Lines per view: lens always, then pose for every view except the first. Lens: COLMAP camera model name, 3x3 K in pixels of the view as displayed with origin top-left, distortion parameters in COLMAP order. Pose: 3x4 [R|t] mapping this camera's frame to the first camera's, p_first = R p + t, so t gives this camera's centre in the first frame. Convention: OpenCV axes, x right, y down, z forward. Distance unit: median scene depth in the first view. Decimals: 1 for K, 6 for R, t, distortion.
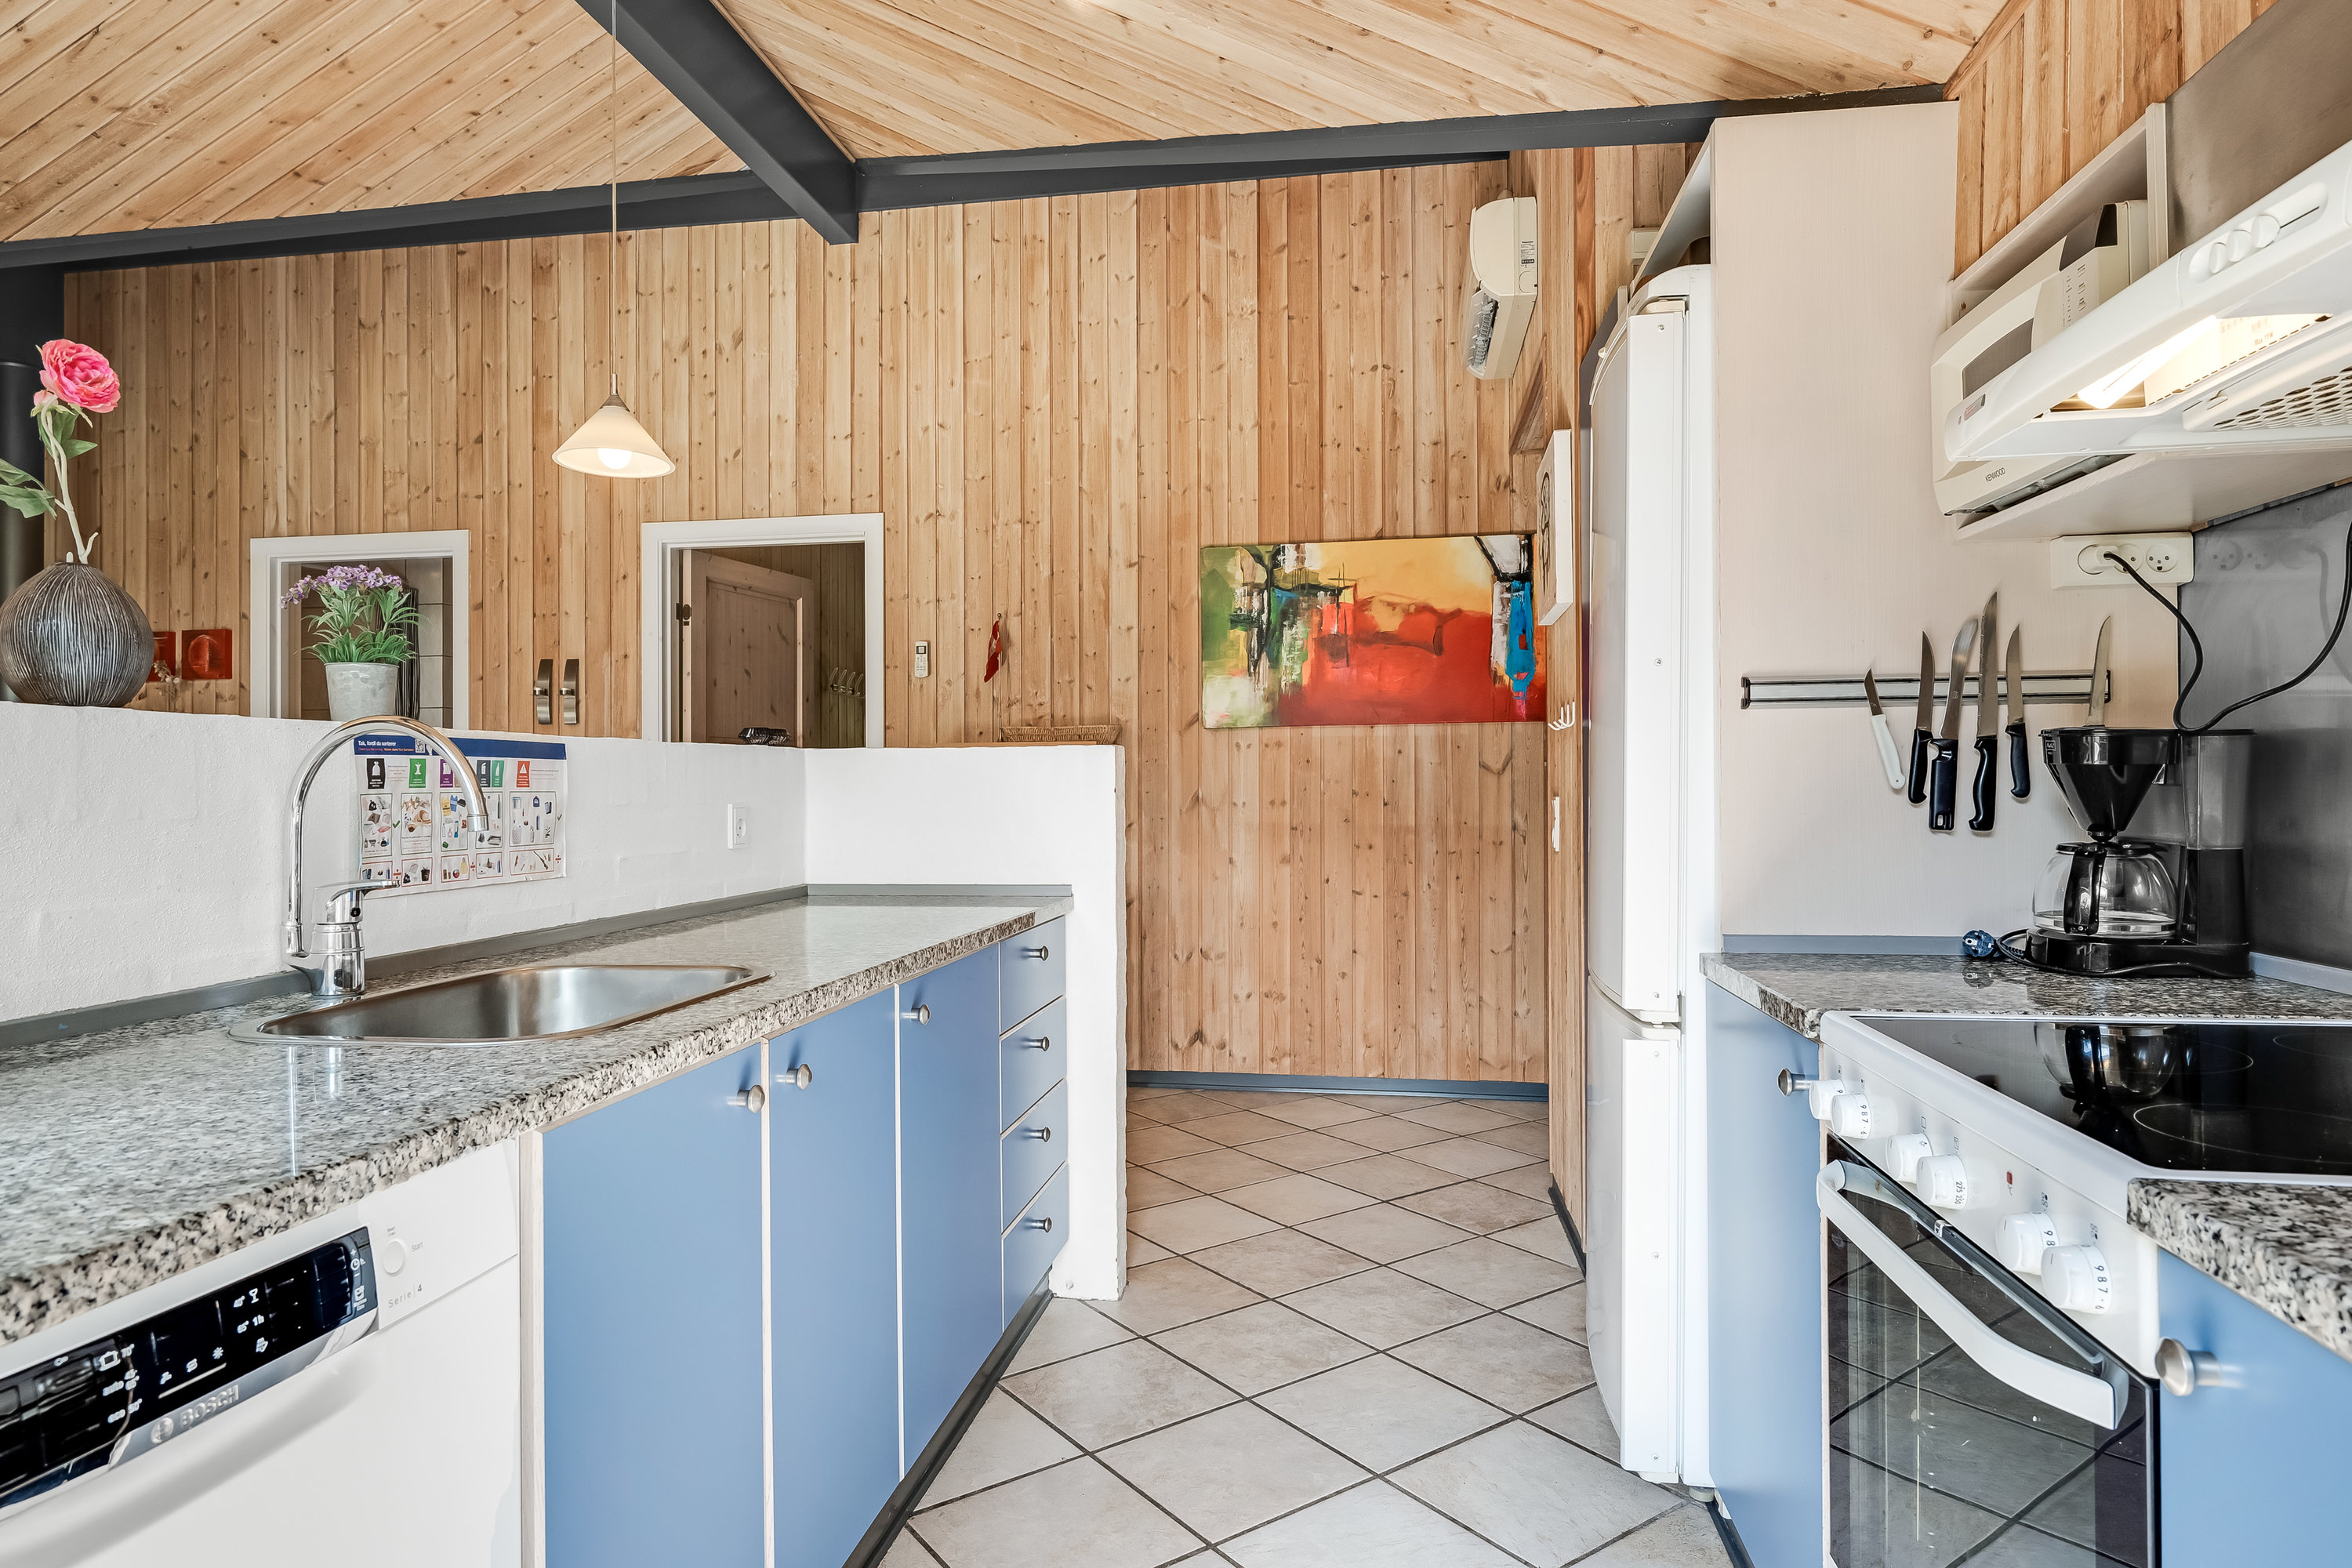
lens RADIAL K [[1366.1, 0, 1170.4], [0, 1366.1, 784.5], [0, 0, 1]] dist [-0.004727, -0.001401]
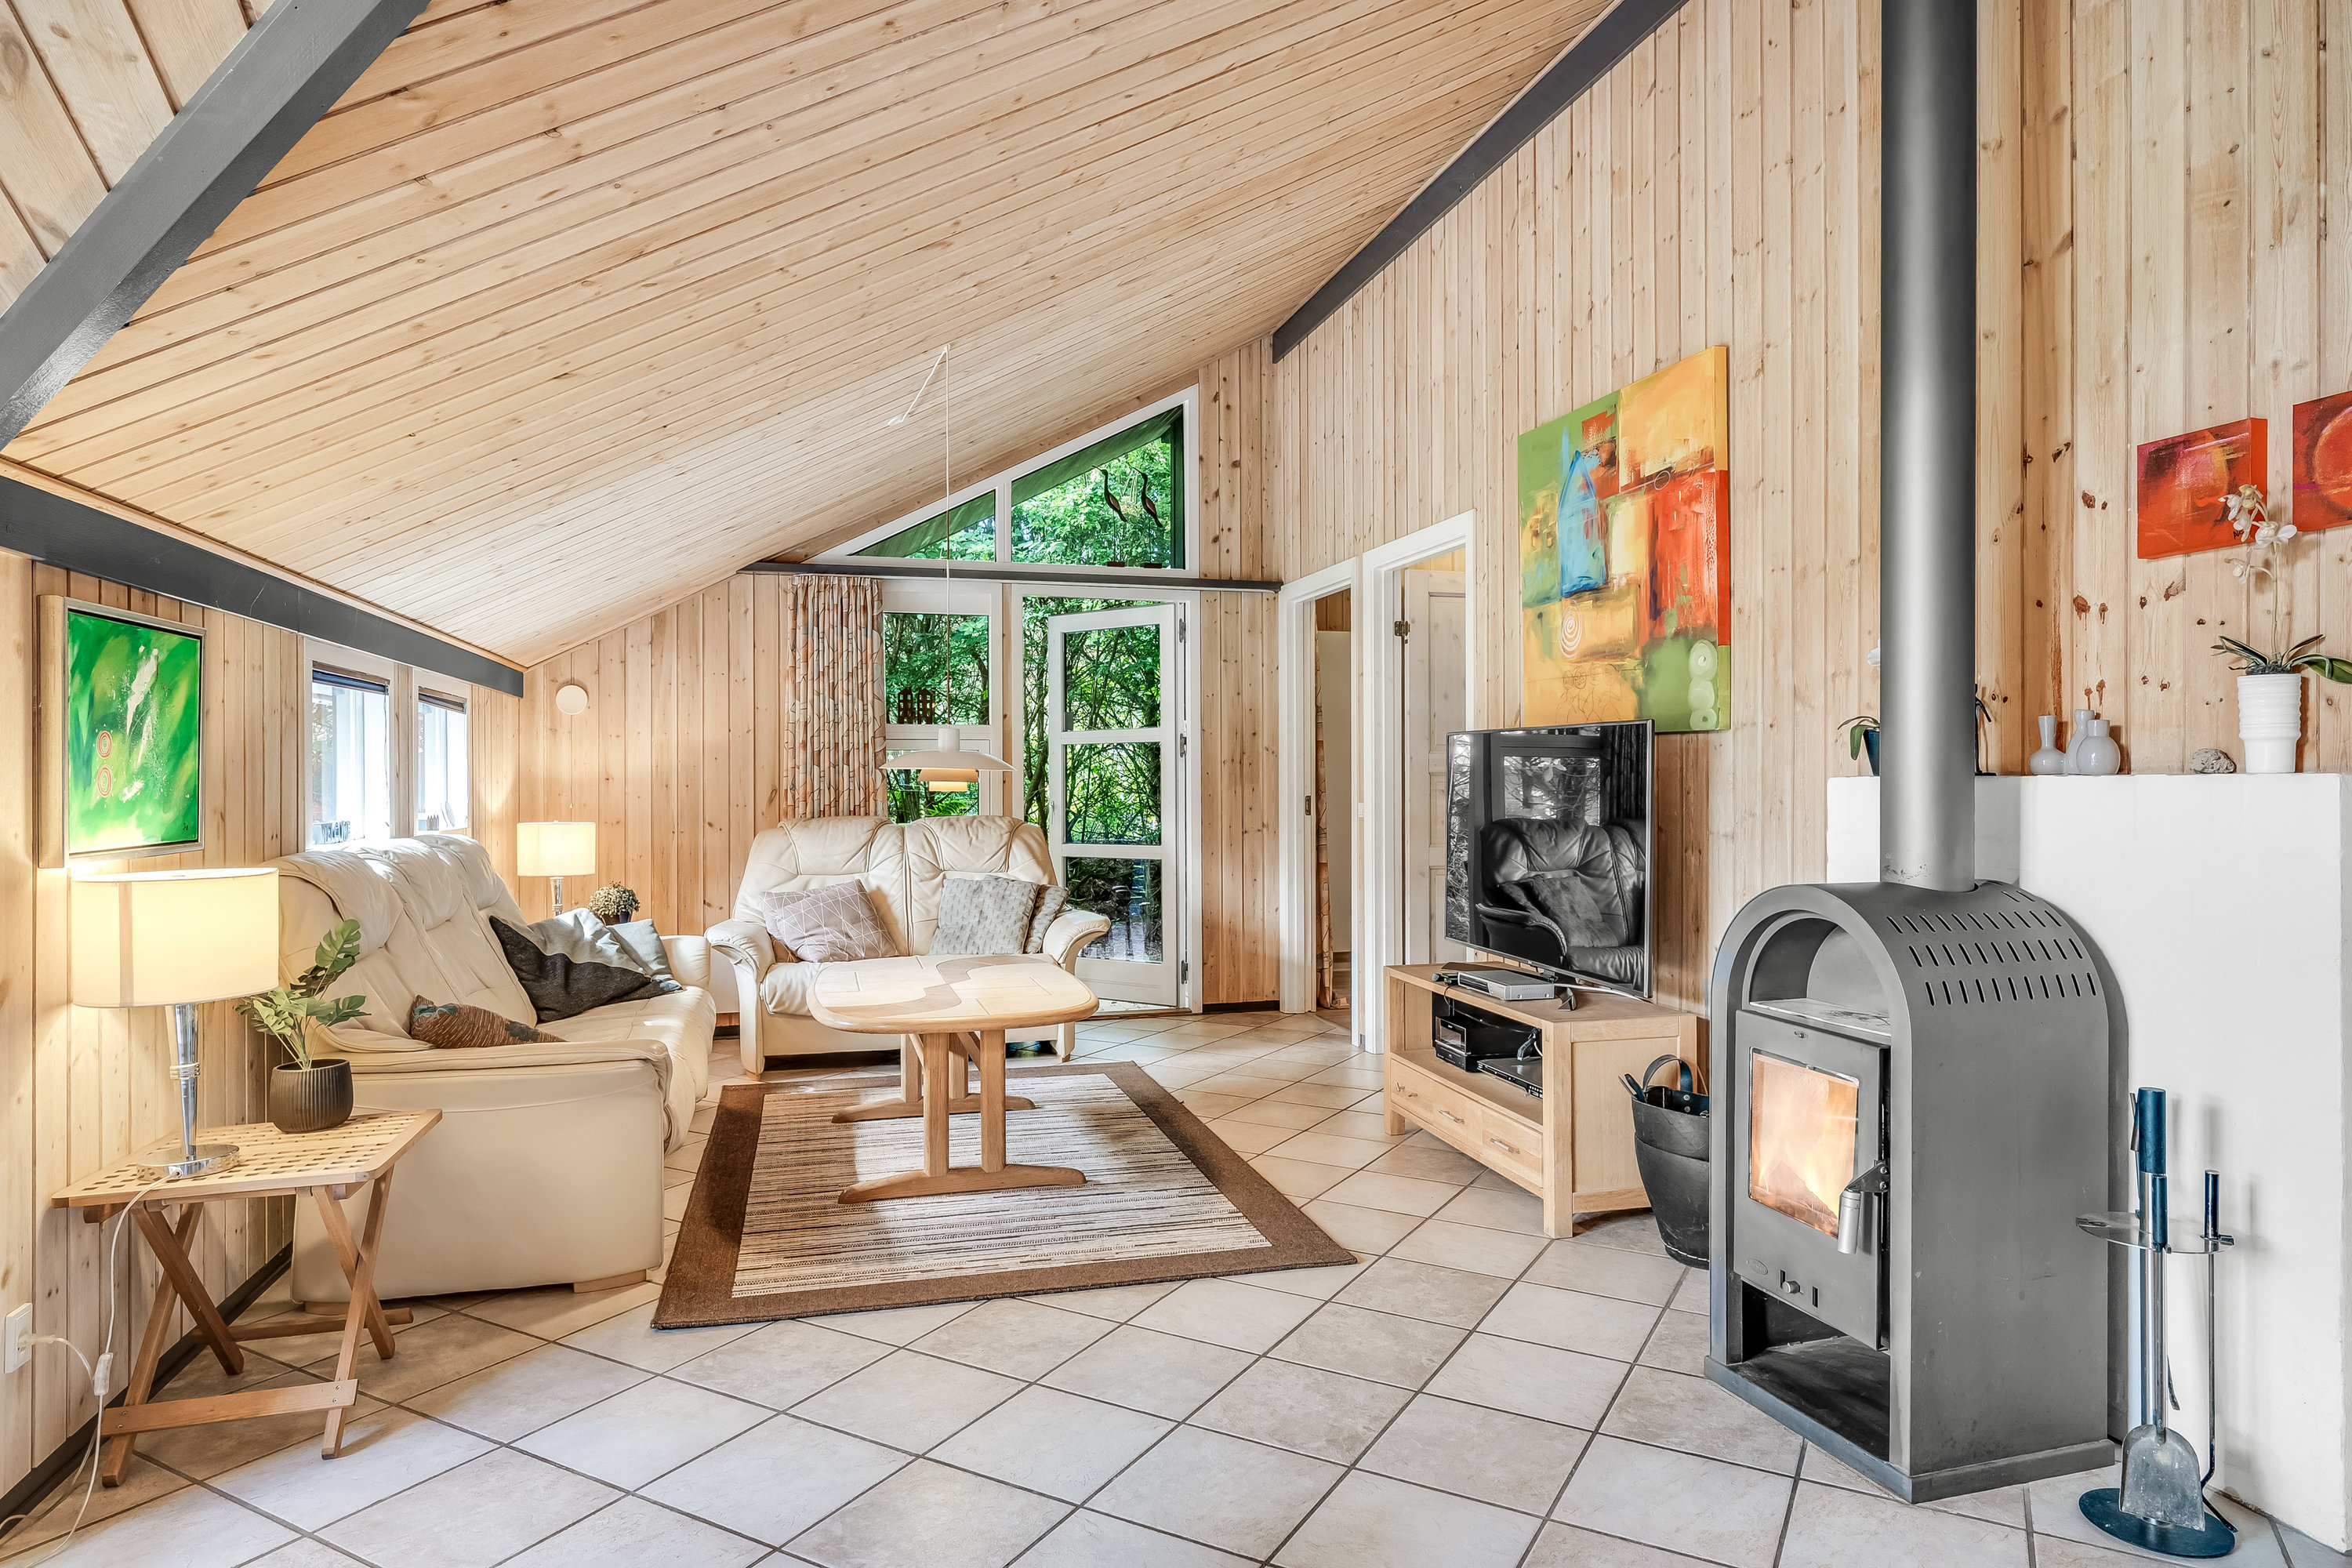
lens RADIAL K [[1366.1, 0, 1179.4], [0, 1366.1, 781.1], [0, 0, 1]] dist [-0.004727, -0.001401]
pose [[0.409563, 0.005974, -0.912262, -0.518357], [0.003140, 0.999963, 0.007958, -0.009670], [0.912277, -0.006124, 0.409529, 0.568488]]
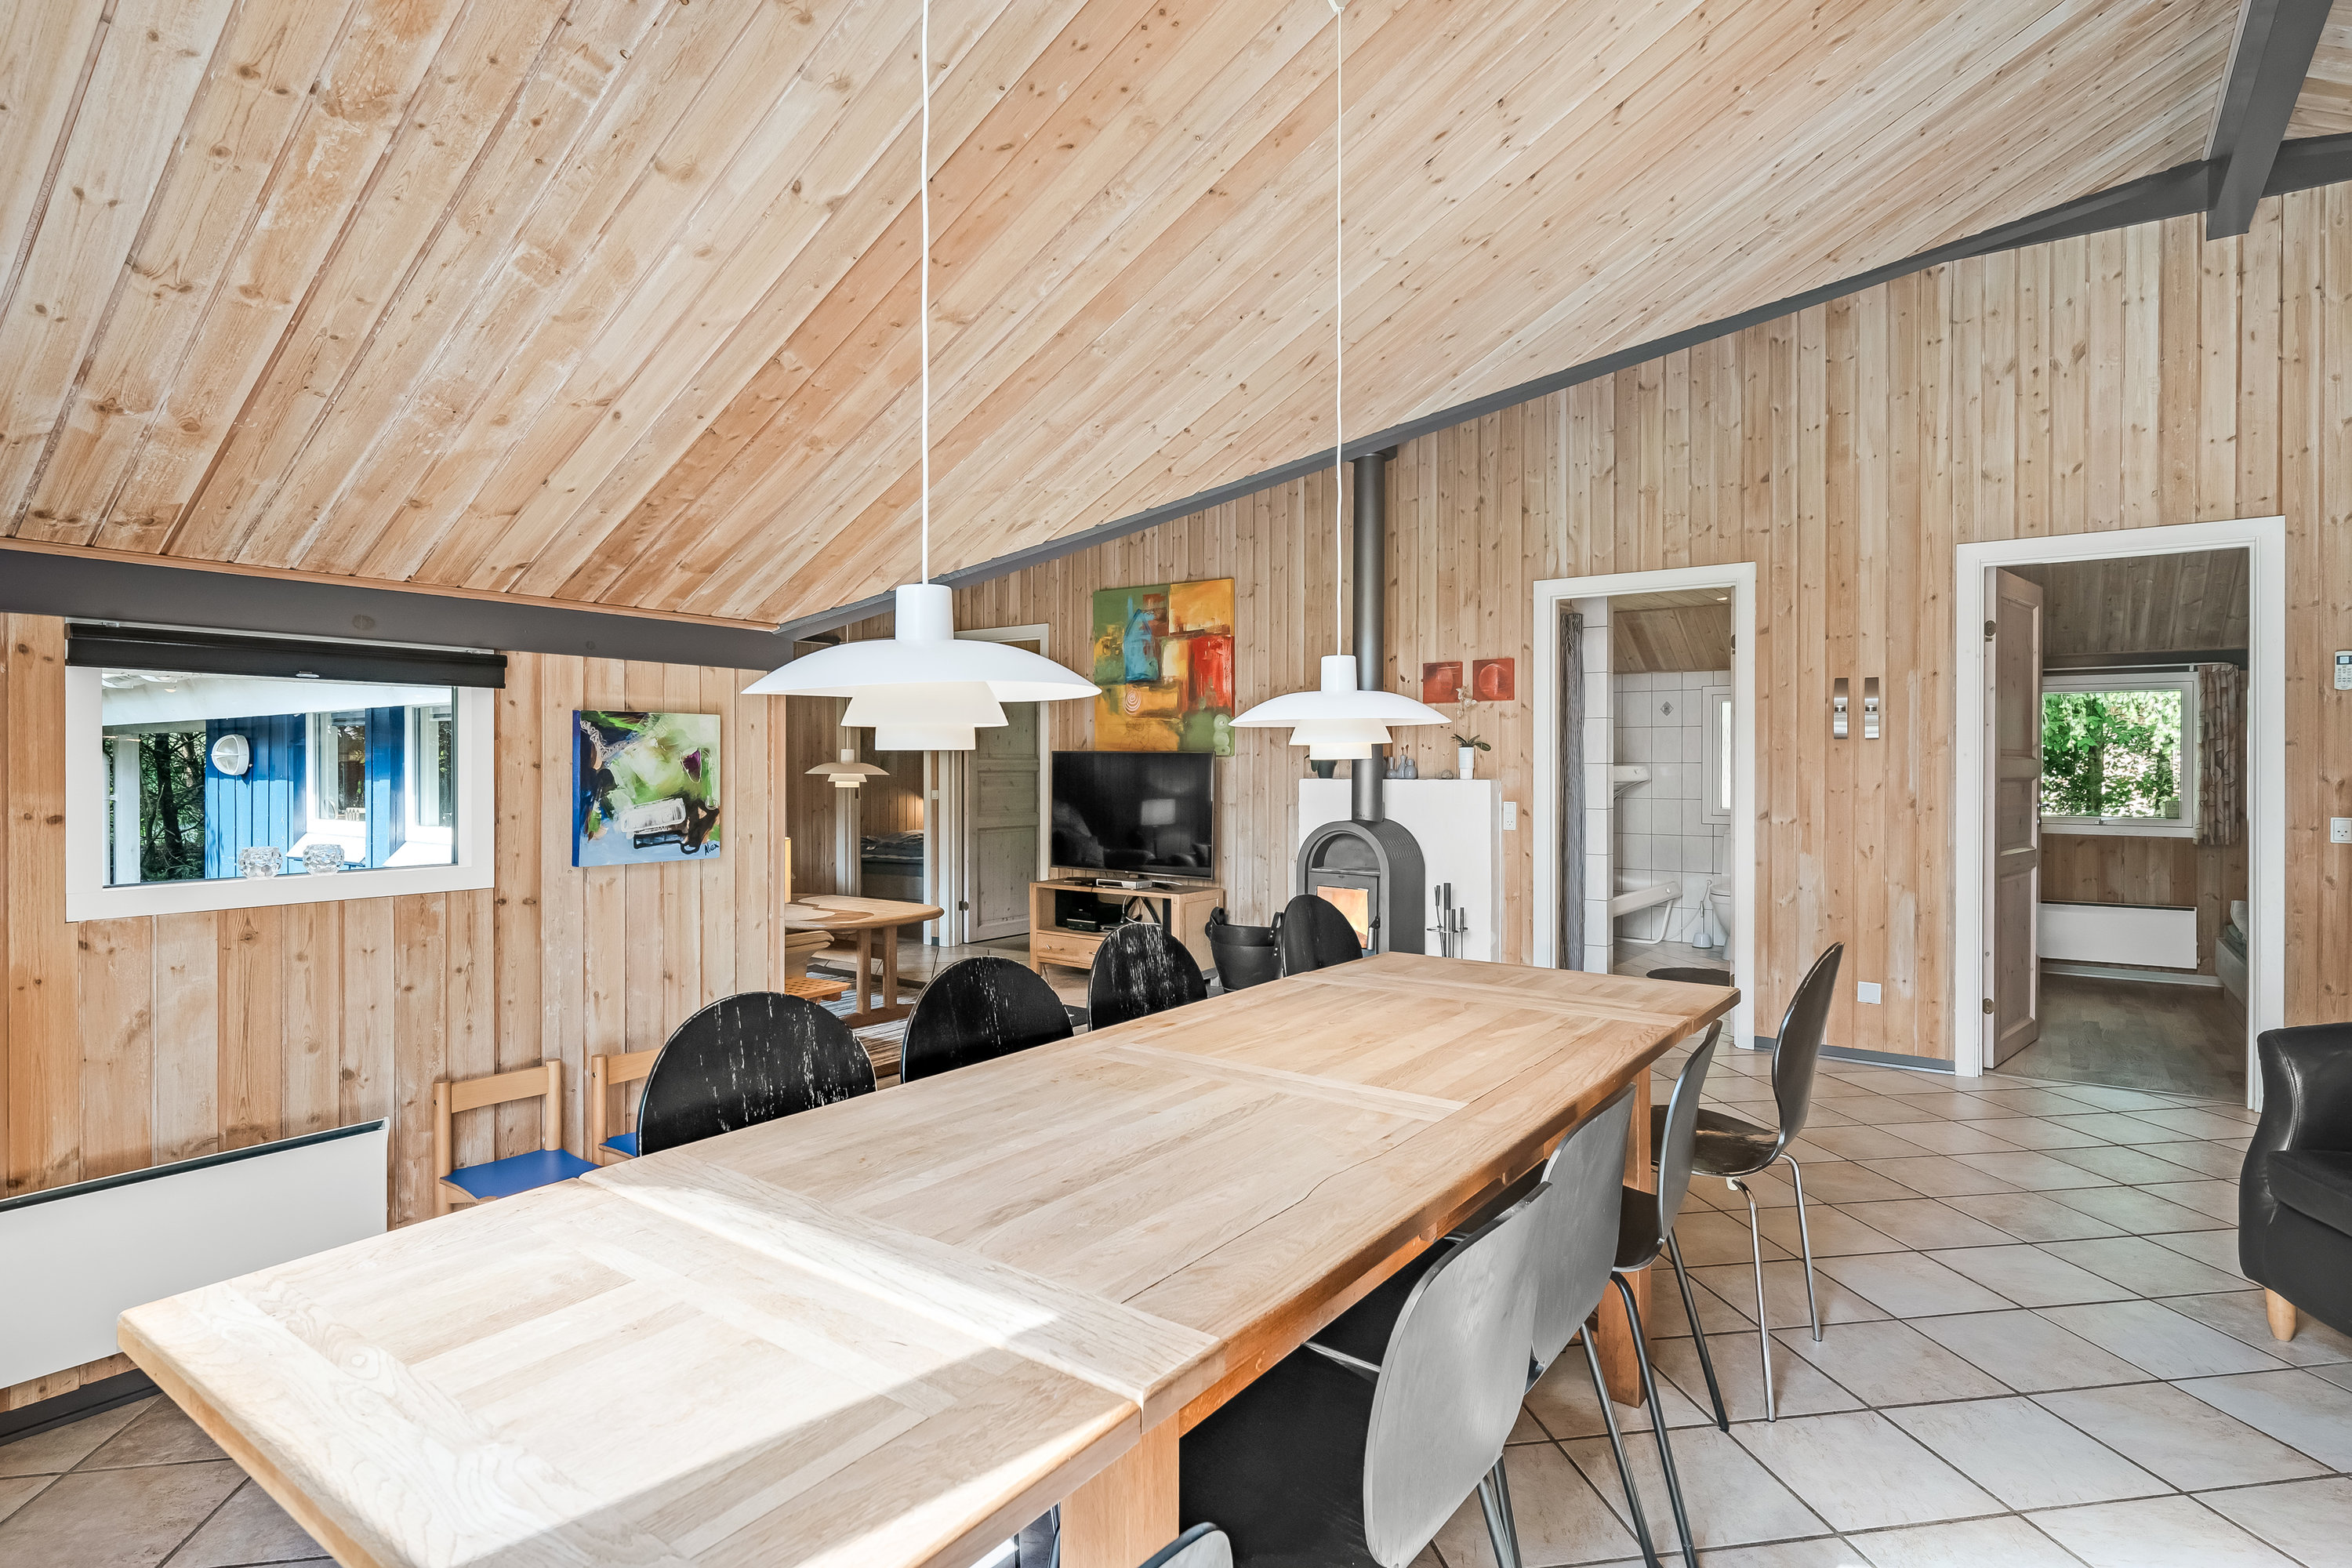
lens RADIAL K [[1213.1, 0, 1178.7], [0, 1213.1, 790.2], [0, 0, 1]] dist [-0.002210, -0.001586]
pose [[0.896442, 0.017595, -0.442812, -0.497004], [-0.009852, 0.999756, 0.019781, -0.016713], [0.443052, -0.013370, 0.896396, -0.088674]]
